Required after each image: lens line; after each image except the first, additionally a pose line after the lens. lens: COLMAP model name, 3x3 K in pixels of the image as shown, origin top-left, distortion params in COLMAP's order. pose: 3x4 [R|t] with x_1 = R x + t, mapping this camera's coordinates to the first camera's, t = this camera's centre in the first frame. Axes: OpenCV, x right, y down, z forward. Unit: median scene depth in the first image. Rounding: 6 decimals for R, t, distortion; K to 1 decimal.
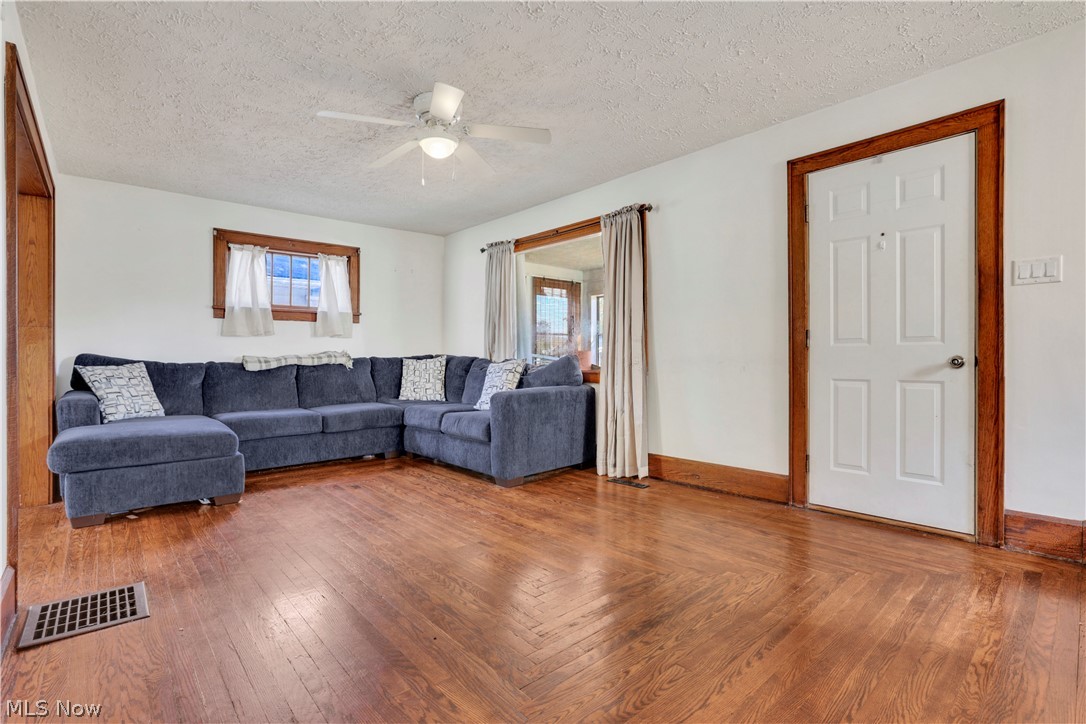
lens RADIAL K [[511.1, 0, 549.1], [0, 511.1, 361.2], [0, 0, 1]] dist [-0.045187, 0.002245]
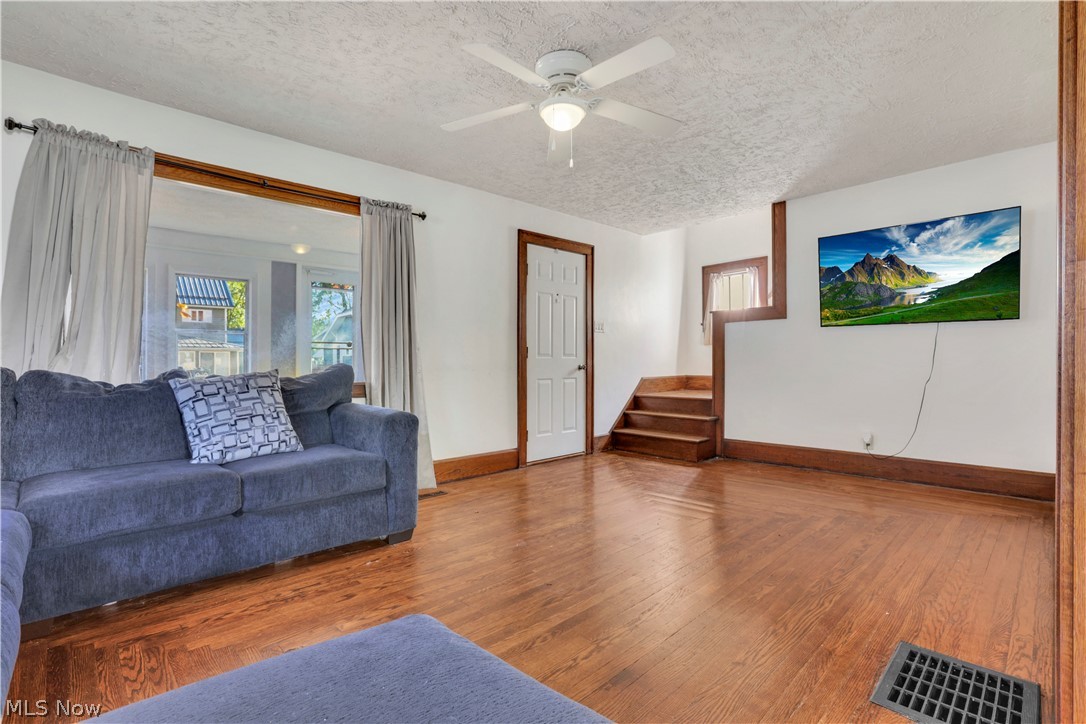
lens RADIAL K [[511.1, 0, 549.9], [0, 511.1, 365.0], [0, 0, 1]] dist [-0.045187, 0.002245]
pose [[-0.037990, 0.001823, 0.999276, -0.852986], [0.013657, 0.999906, -0.001305, -0.004861], [-0.999185, 0.013598, -0.038011, 0.838393]]
